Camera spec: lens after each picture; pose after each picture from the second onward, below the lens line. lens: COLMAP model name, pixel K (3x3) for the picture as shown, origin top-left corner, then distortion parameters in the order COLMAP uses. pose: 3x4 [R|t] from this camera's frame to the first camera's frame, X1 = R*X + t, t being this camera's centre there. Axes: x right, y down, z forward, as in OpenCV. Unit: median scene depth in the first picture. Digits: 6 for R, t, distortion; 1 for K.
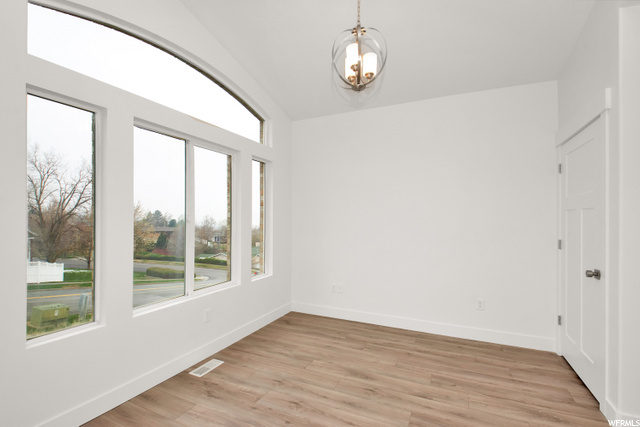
lens RADIAL K [[291.3, 0, 322.5], [0, 291.3, 215.6], [0, 0, 1]] dist [0.002433, -0.008704]
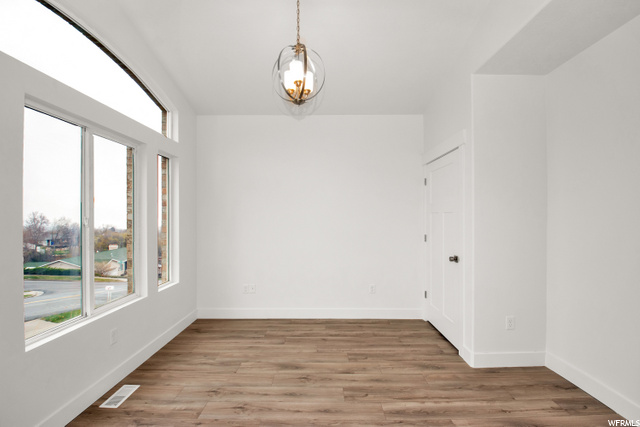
lens RADIAL K [[291.3, 0, 315.4], [0, 291.3, 211.7], [0, 0, 1]] dist [0.002433, -0.008704]
pose [[0.910828, 0.001979, 0.412781, -0.209951], [-0.002392, 0.999997, 0.000482, -0.022409], [-0.412778, -0.001426, 0.910830, -0.012582]]
